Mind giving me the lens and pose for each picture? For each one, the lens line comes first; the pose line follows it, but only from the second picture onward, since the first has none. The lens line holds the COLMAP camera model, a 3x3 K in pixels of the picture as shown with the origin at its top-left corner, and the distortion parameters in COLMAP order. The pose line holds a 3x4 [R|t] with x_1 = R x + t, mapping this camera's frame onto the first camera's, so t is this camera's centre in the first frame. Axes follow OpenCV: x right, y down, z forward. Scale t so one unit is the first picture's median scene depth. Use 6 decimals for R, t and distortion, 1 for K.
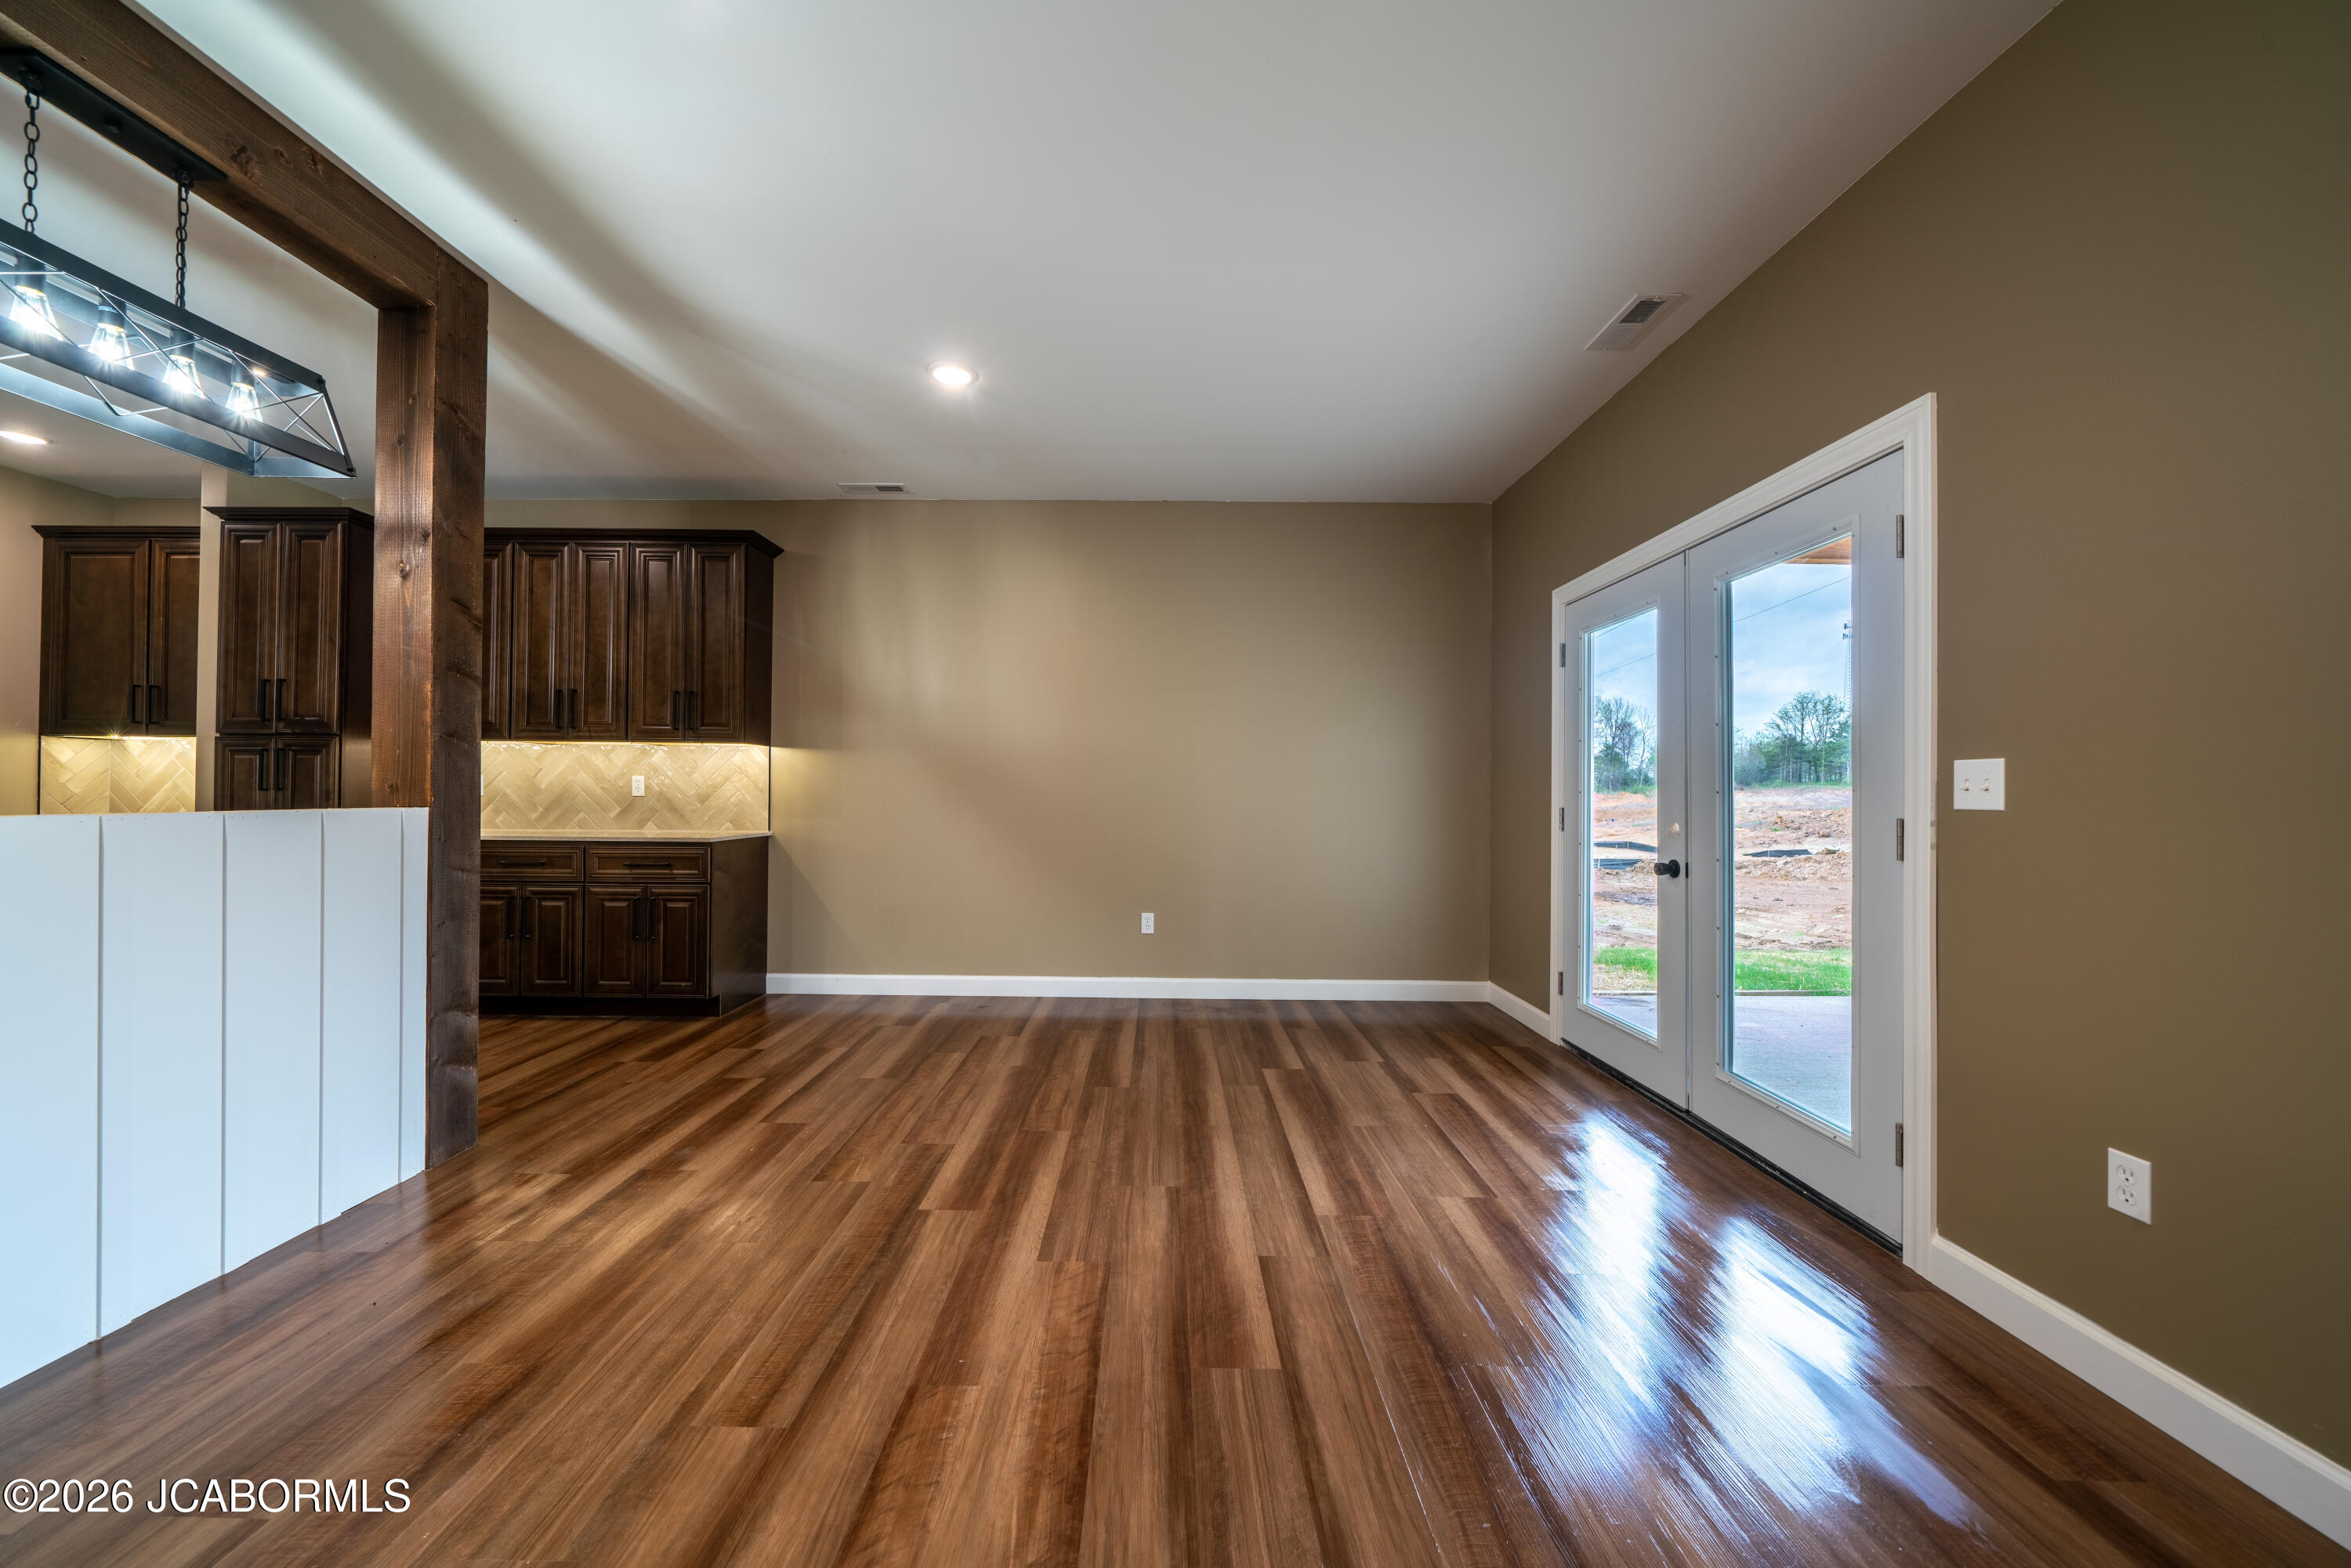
lens RADIAL K [[853.7, 0, 1160.5], [0, 853.7, 789.2], [0, 0, 1]] dist [-0.009986, 0.000206]
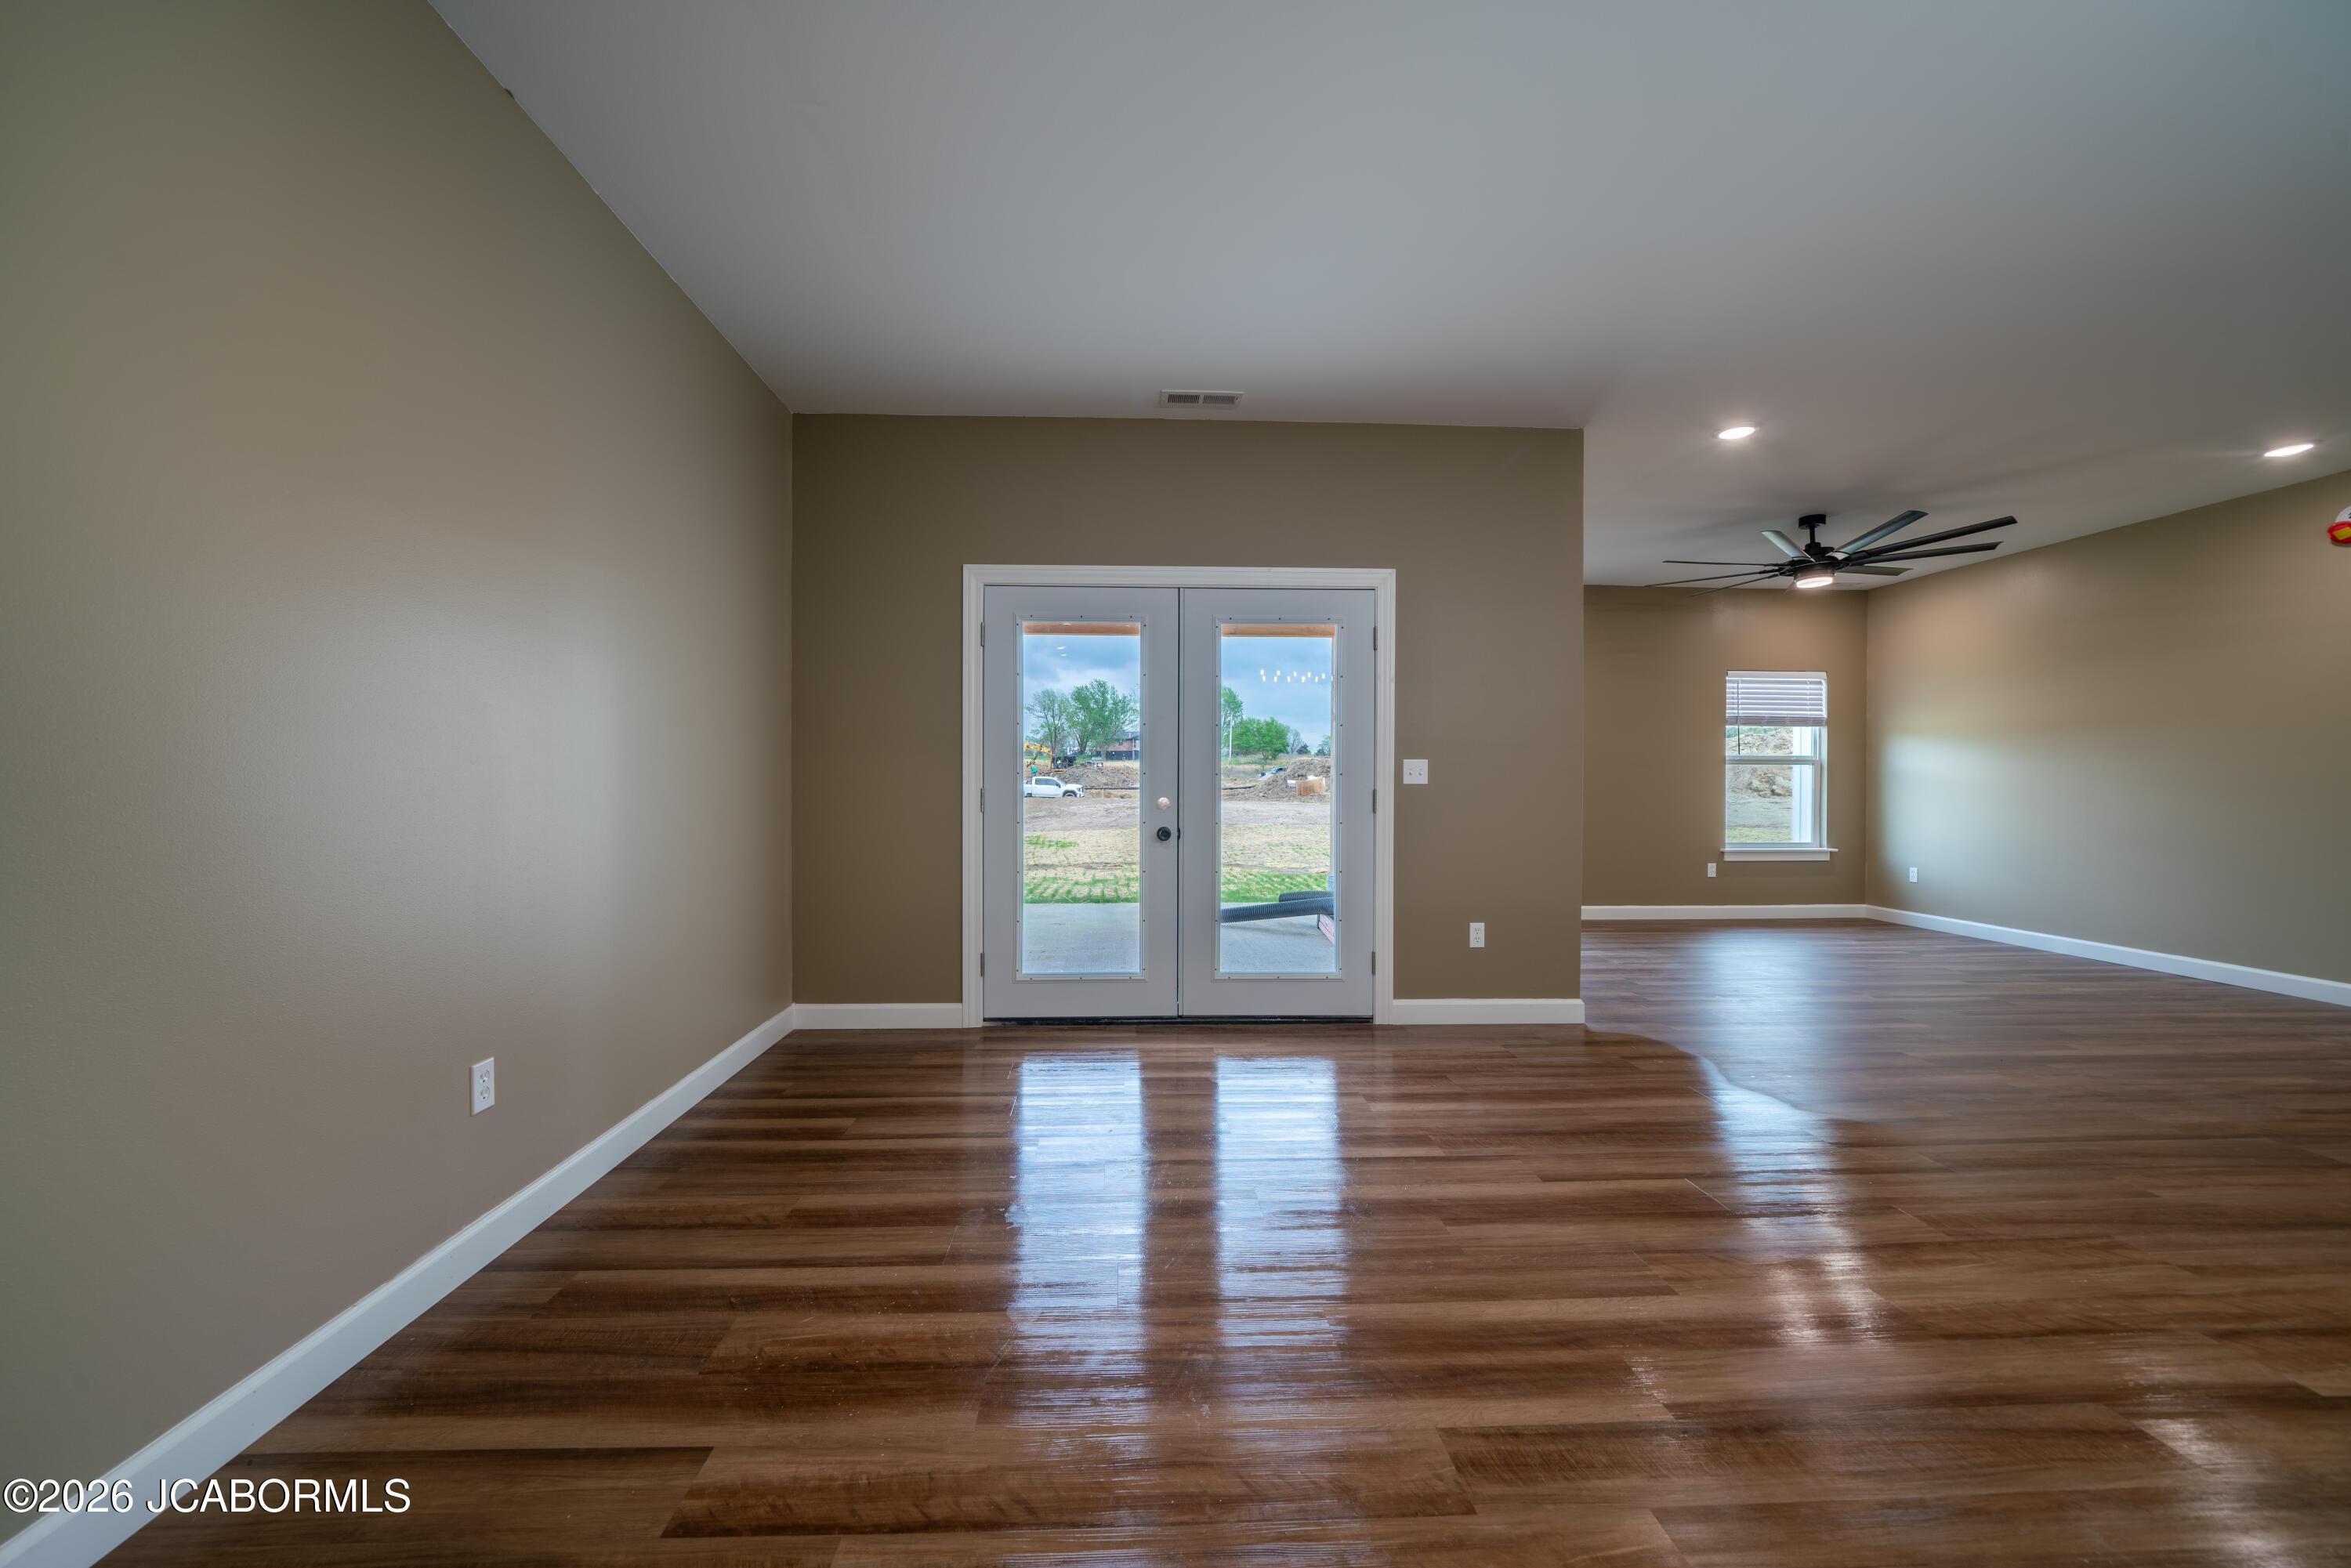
lens RADIAL K [[853.7, 0, 1160.5], [0, 853.7, 789.2], [0, 0, 1]] dist [-0.009986, 0.000206]
pose [[-0.040965, -0.022202, 0.998914, -0.525413], [-0.008881, 0.999722, 0.021856, -0.001252], [-0.999121, -0.007976, -0.041151, 0.824421]]
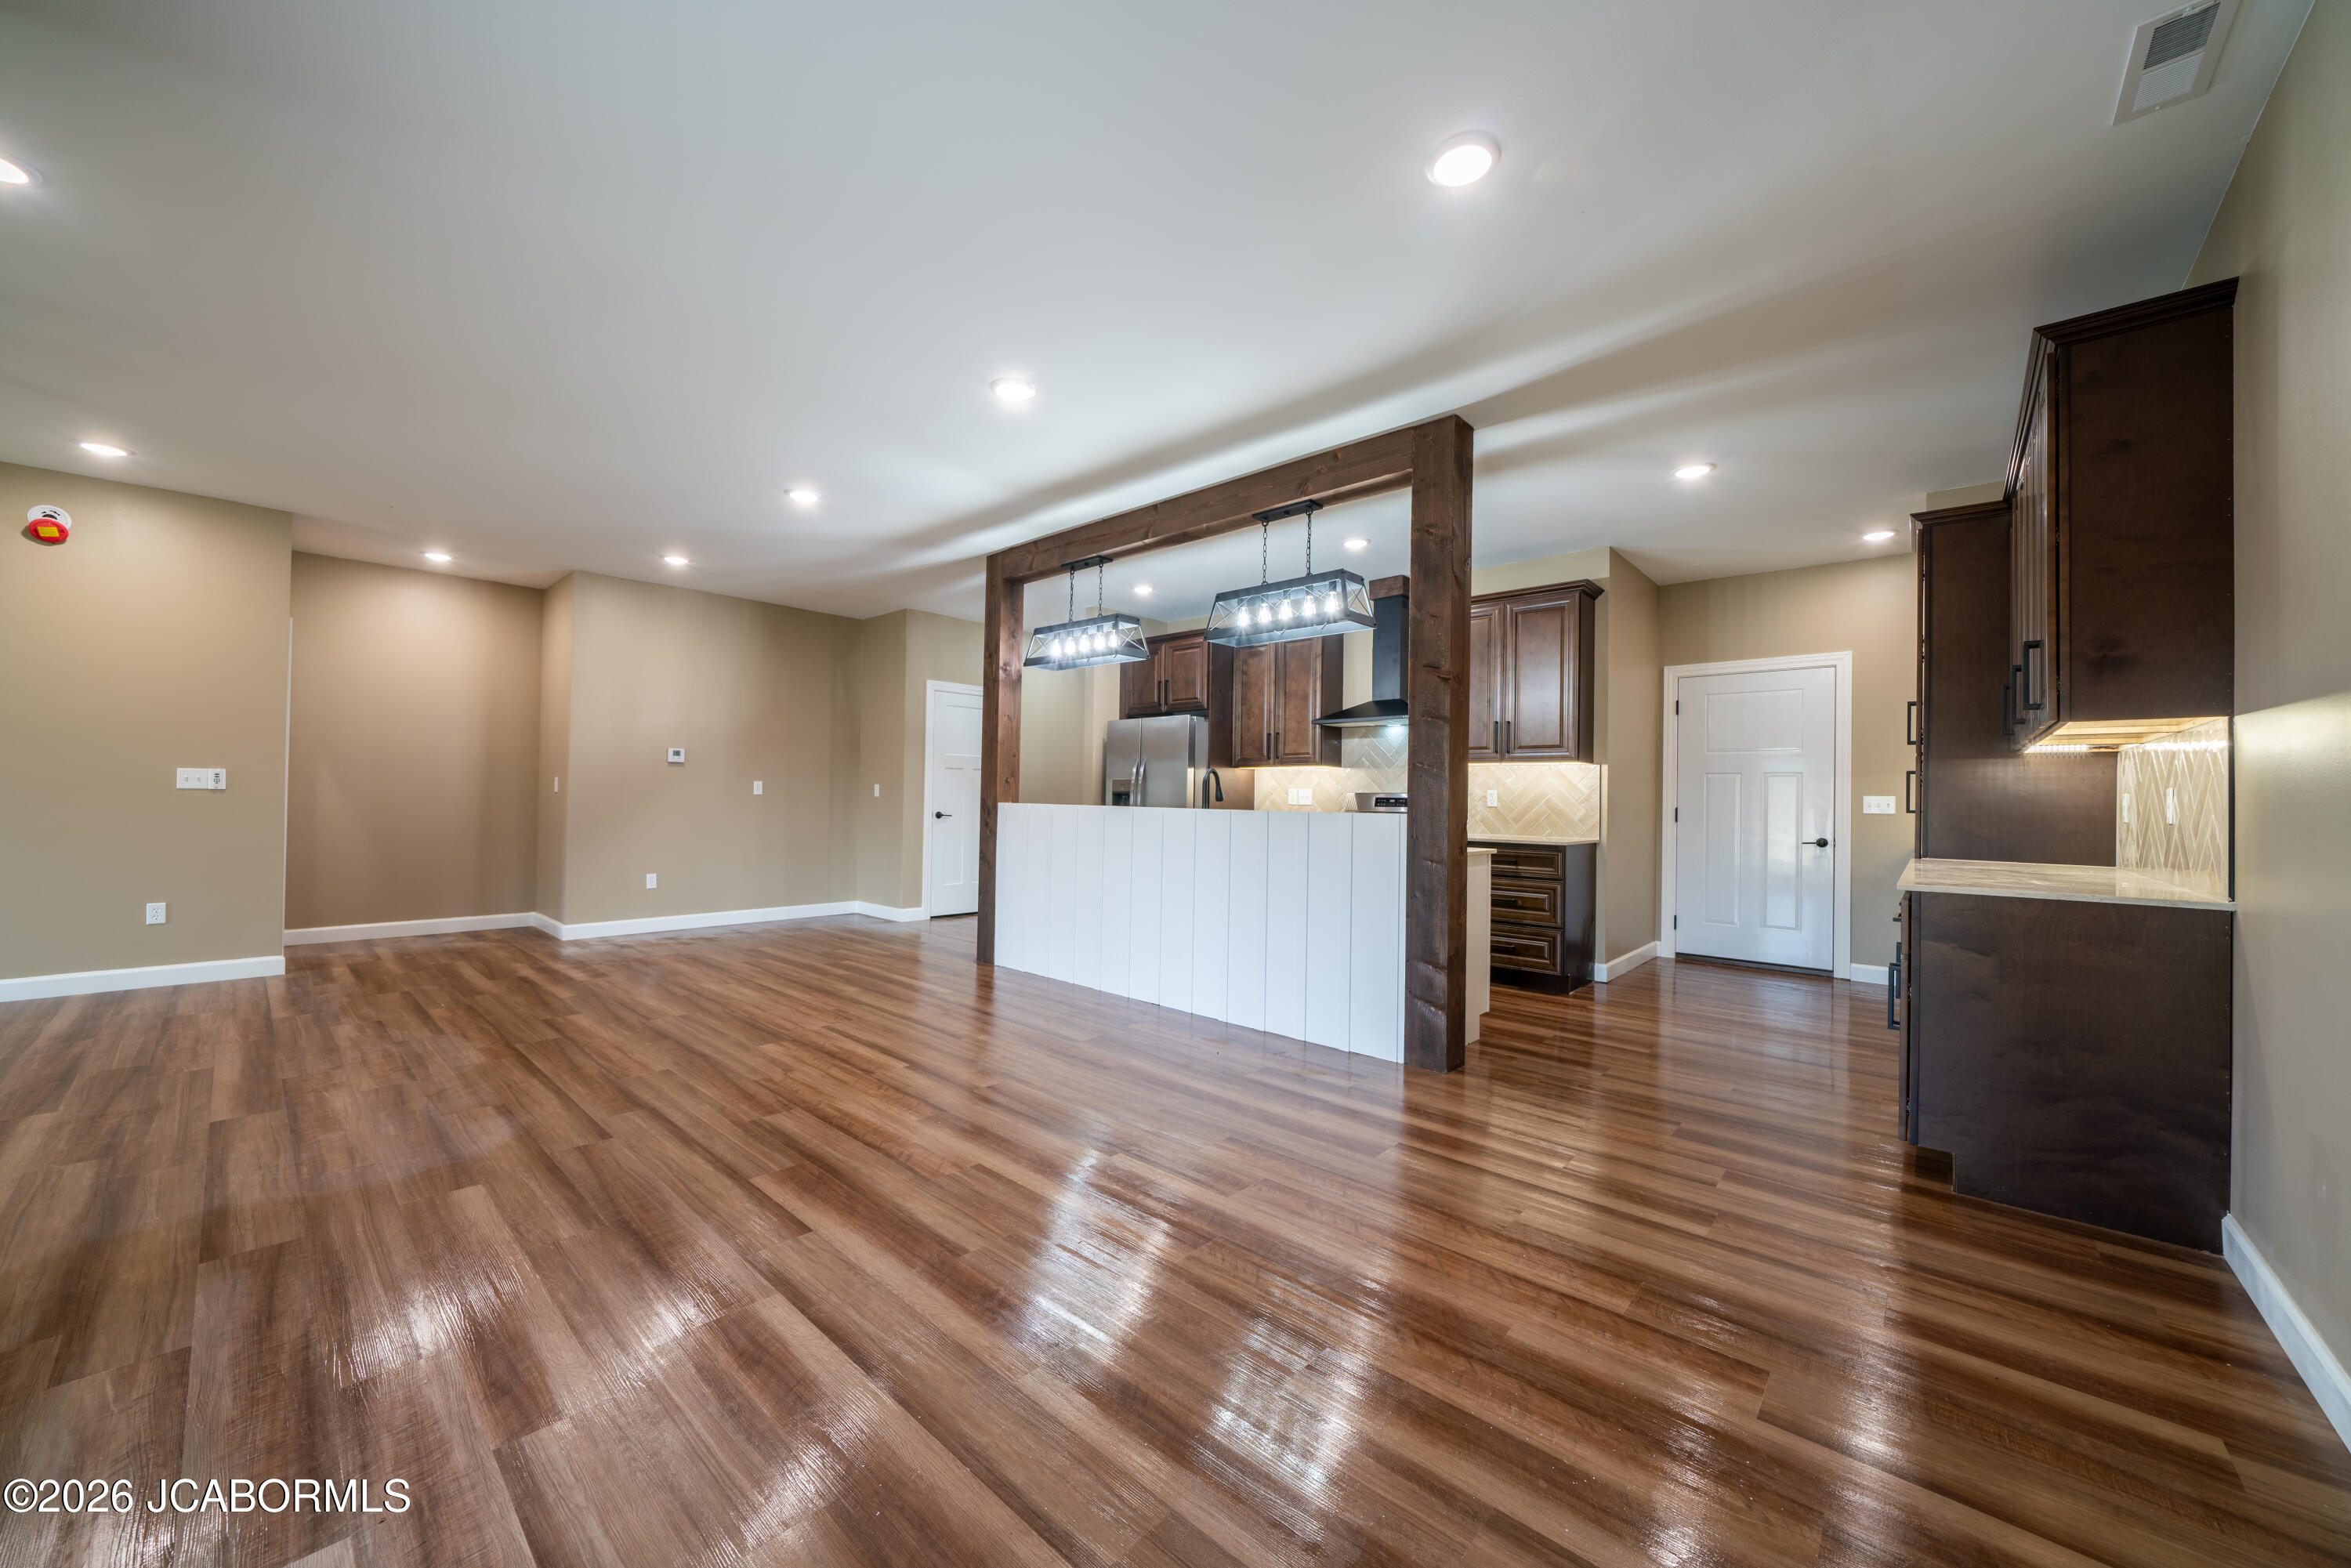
lens RADIAL K [[865.4, 0, 1151.9], [0, 865.4, 784.3], [0, 0, 1]] dist [-0.001047, -0.000081]
pose [[-0.685223, -0.030645, -0.727689, 0.325625], [-0.017029, 0.999515, -0.026057, 0.010981], [0.728135, -0.005463, -0.685412, 1.068101]]
